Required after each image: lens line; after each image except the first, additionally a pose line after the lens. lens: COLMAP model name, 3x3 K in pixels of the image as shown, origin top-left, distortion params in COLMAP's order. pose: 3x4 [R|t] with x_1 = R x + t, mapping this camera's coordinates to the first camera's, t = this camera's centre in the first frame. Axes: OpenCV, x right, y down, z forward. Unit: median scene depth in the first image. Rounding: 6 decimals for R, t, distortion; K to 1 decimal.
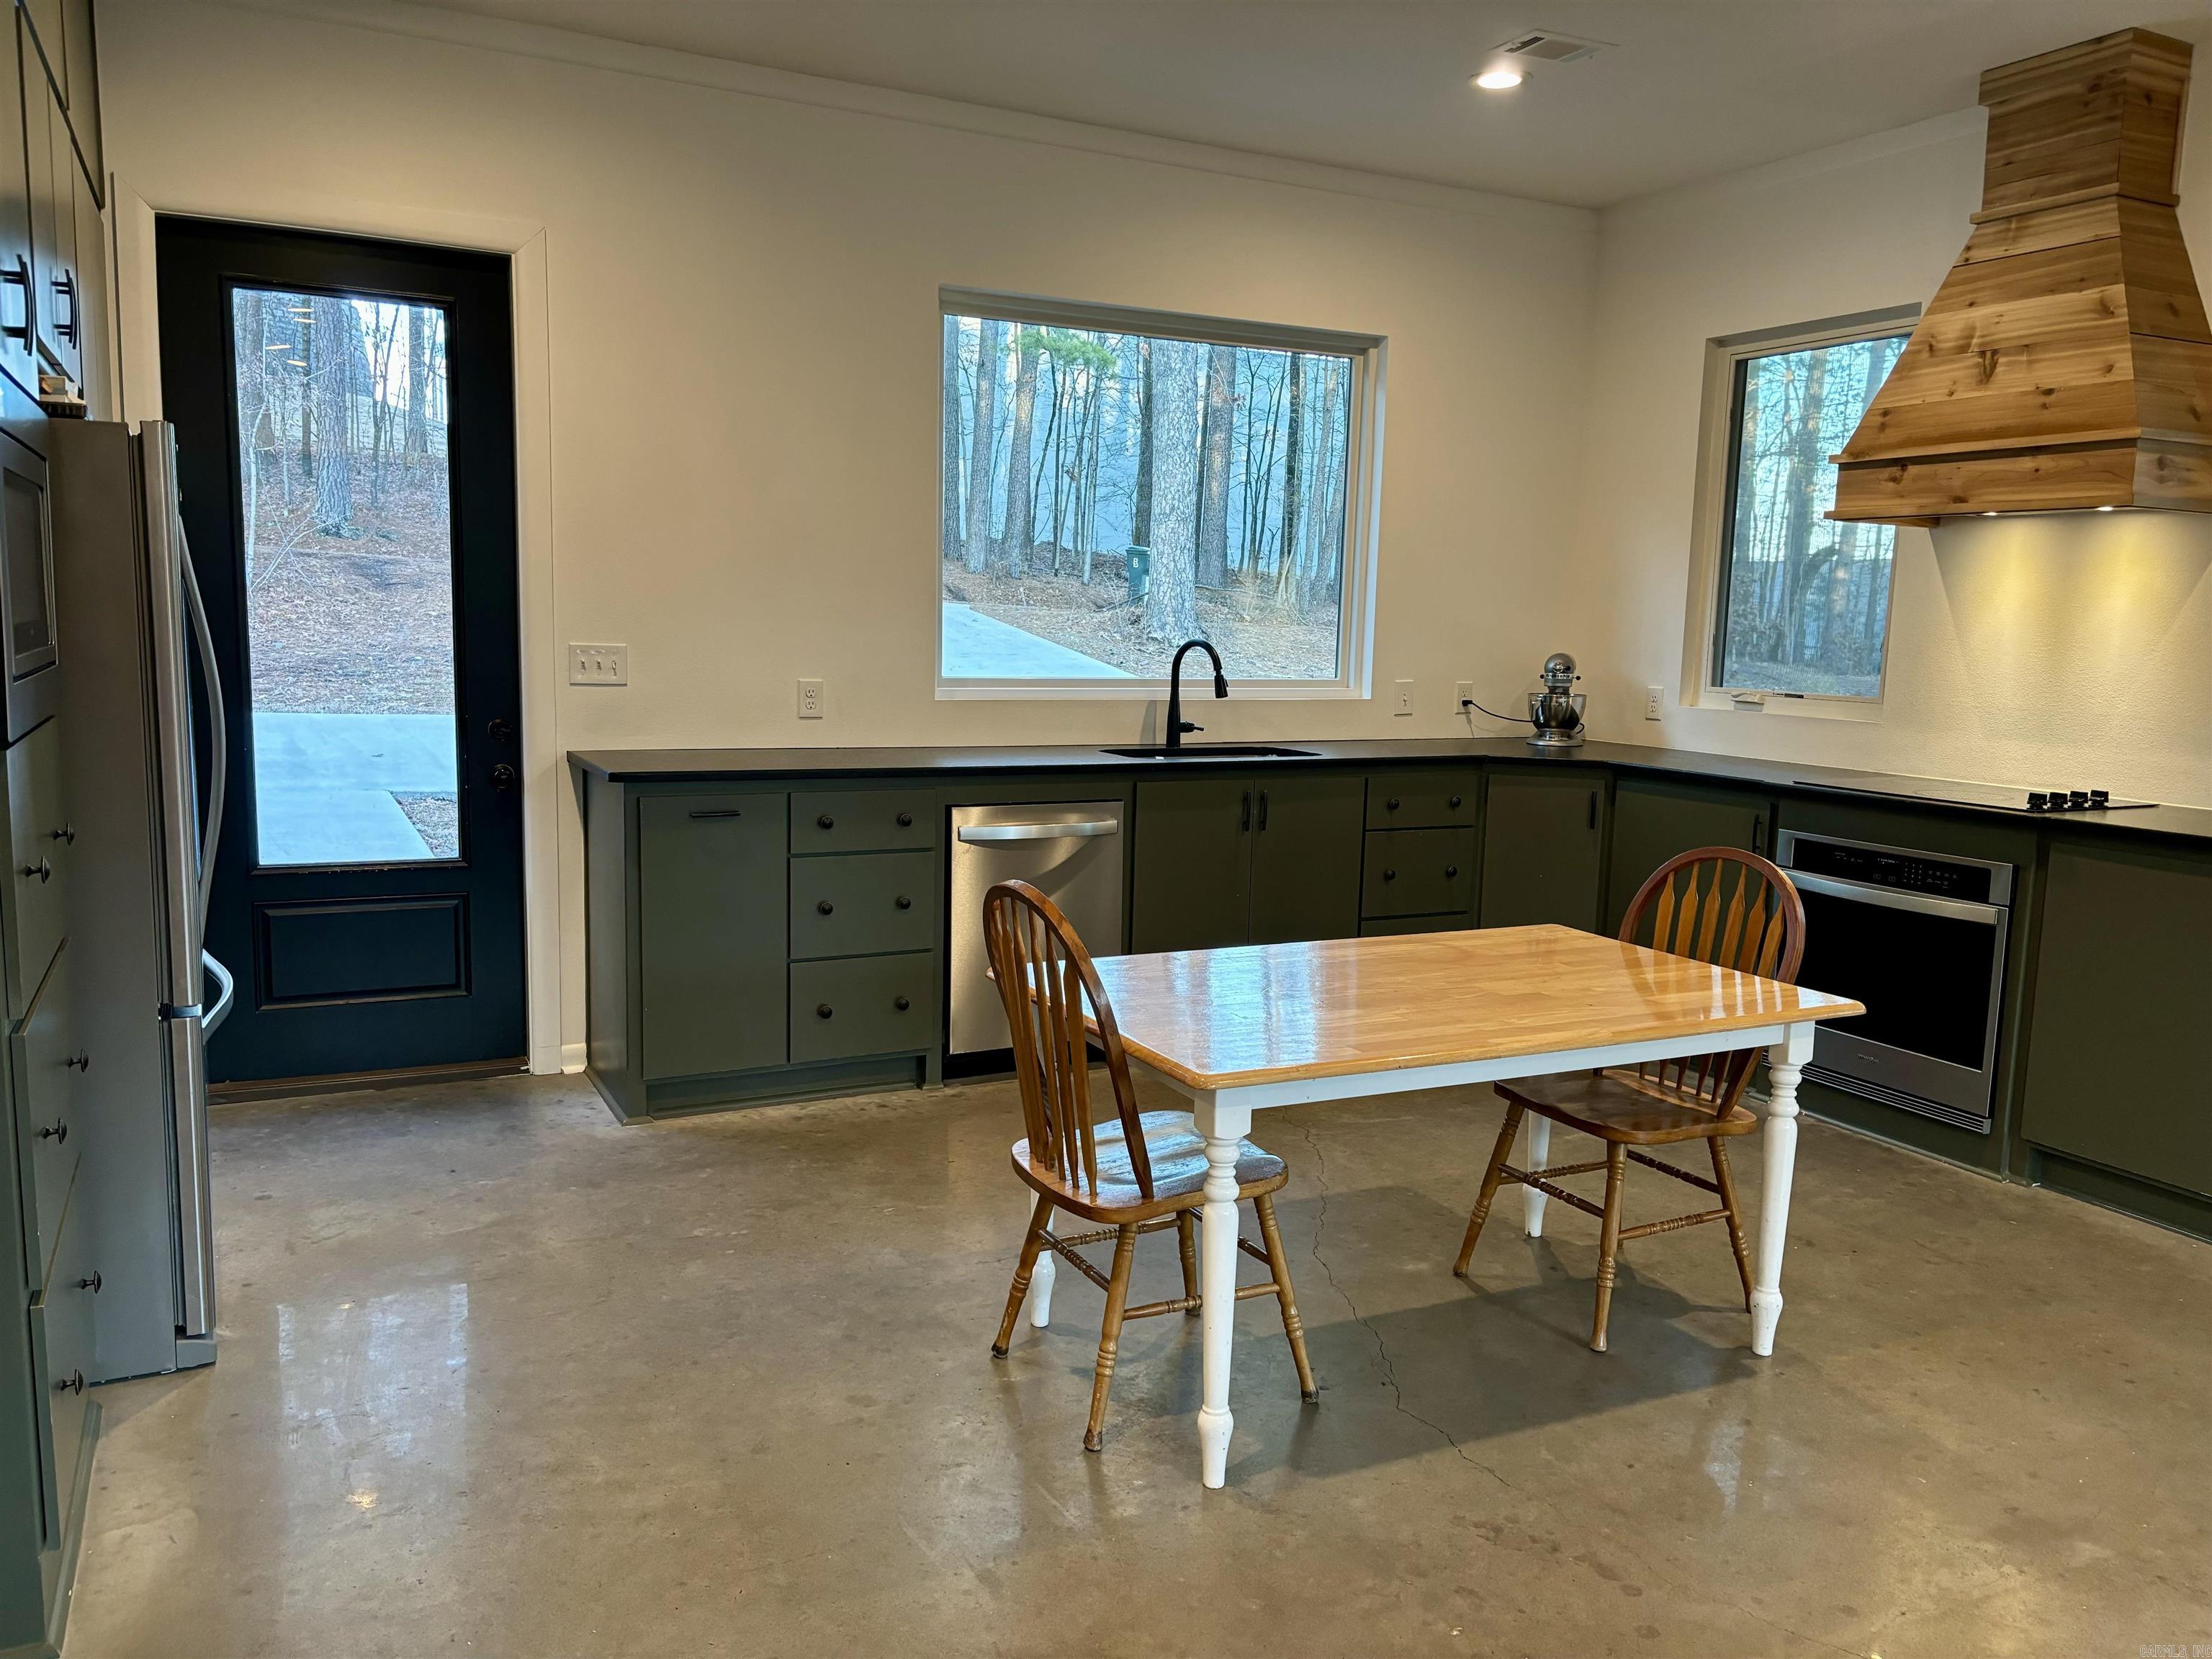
lens RADIAL K [[1692.2, 0, 1102.9], [0, 1692.2, 849.8], [0, 0, 1]] dist [0.106604, -0.121464]
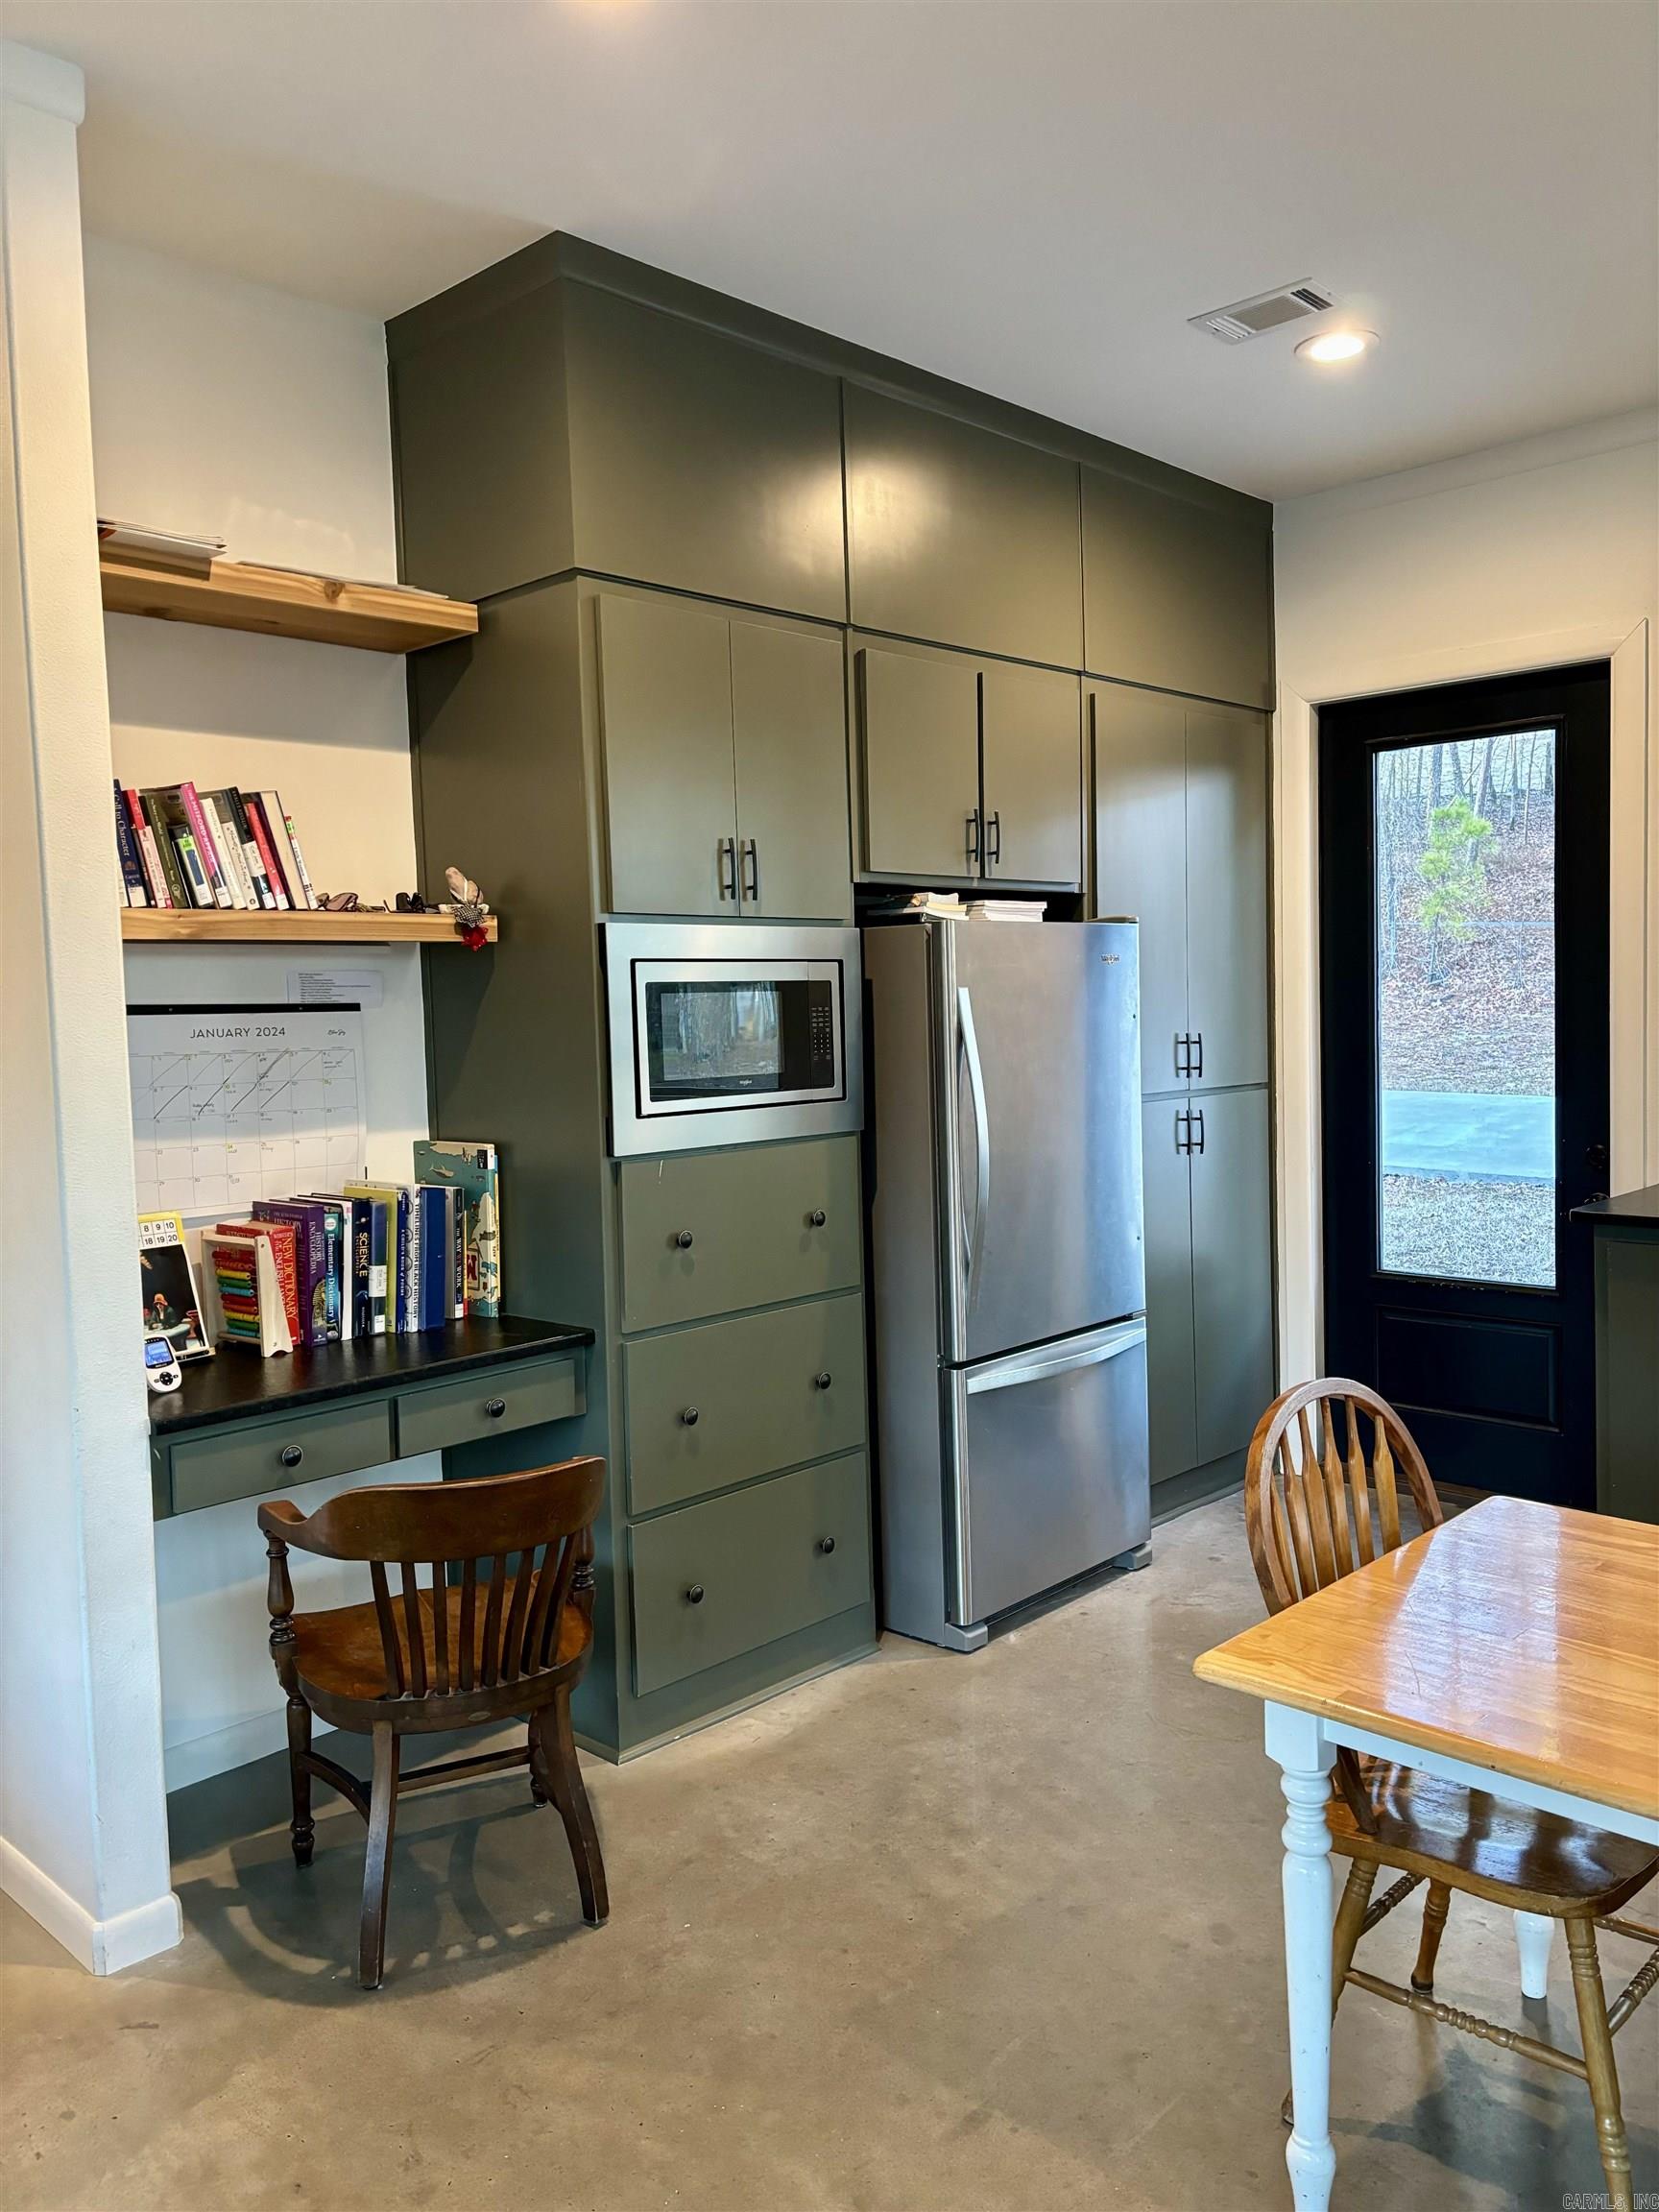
lens RADIAL K [[1692.2, 0, 830.7], [0, 1692.2, 1095.9], [0, 0, 1]] dist [0.106604, -0.121464]
pose [[0.339029, 0.017231, -0.940618, 0.392762], [-0.092993, 0.995550, -0.015281, -0.049802], [0.936169, 0.092651, 0.339122, 0.288886]]
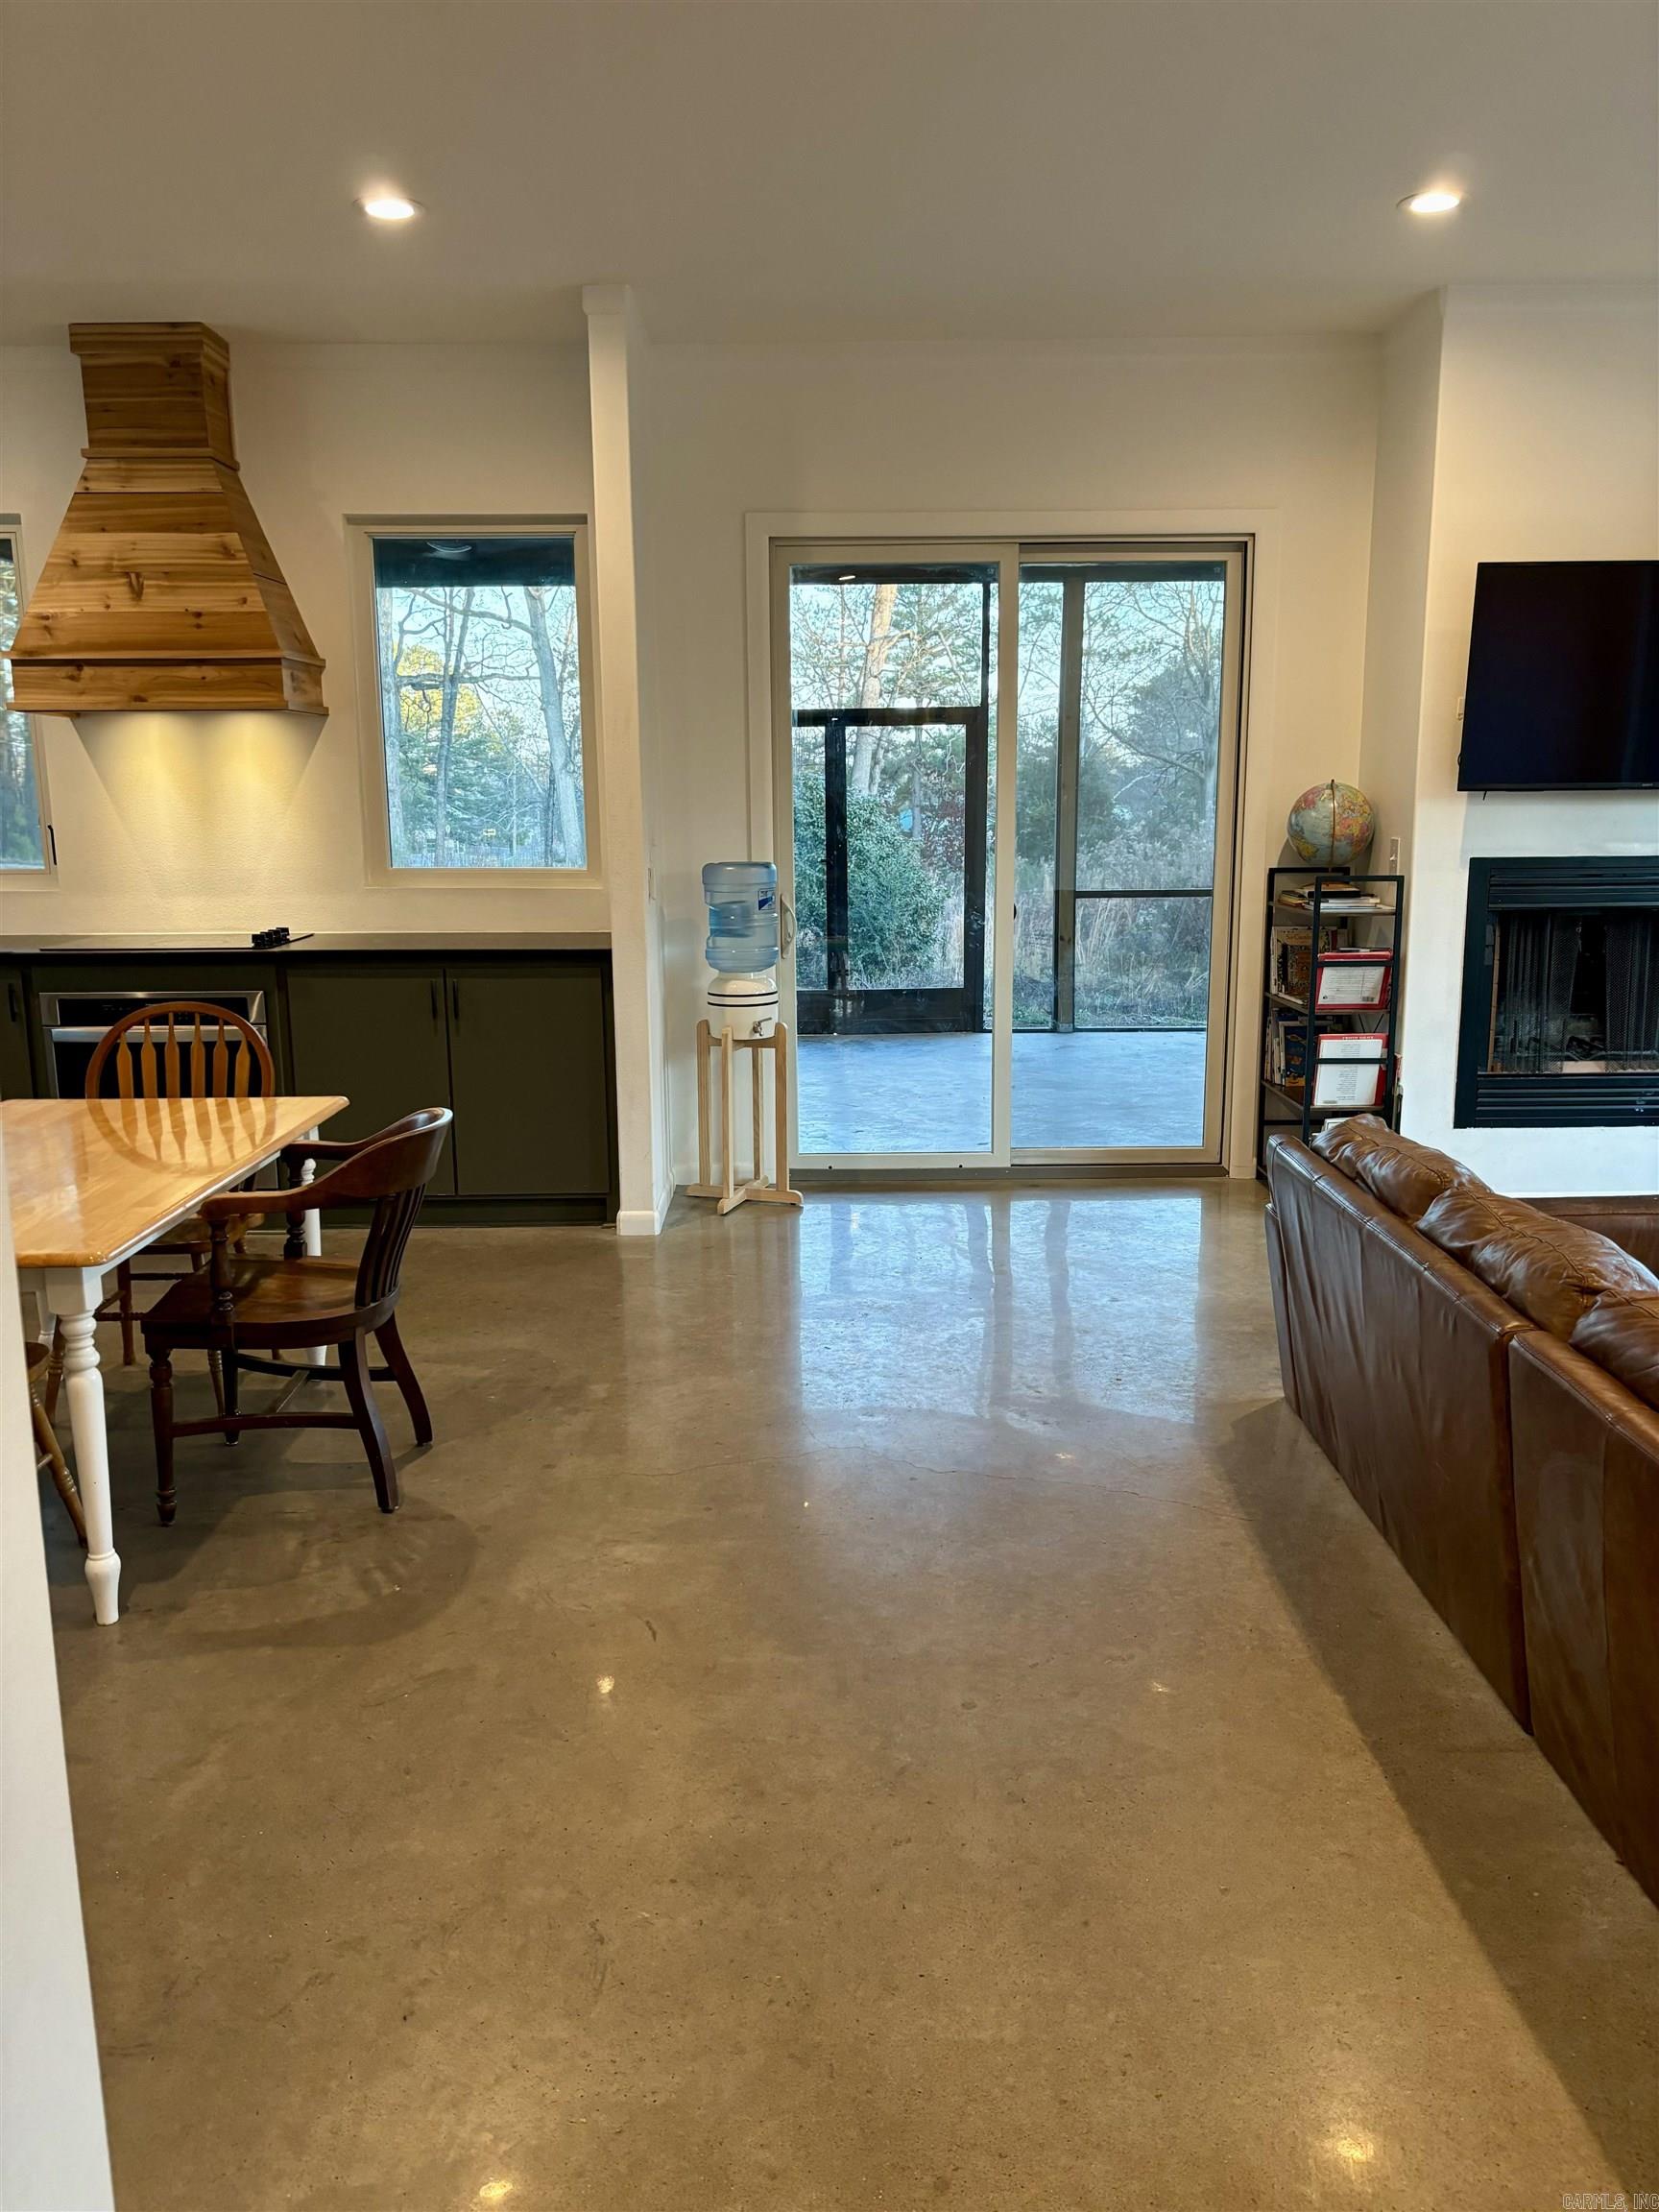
lens RADIAL K [[1714.7, 0, 829.5], [0, 1714.7, 1106.0], [0, 0, 1]] dist [0.055073, 0.000556]
pose [[0.458325, -0.198885, 0.866247, -0.370288], [0.145831, 0.978260, 0.147444, -0.032127], [-0.876739, 0.058748, 0.477364, 0.018571]]
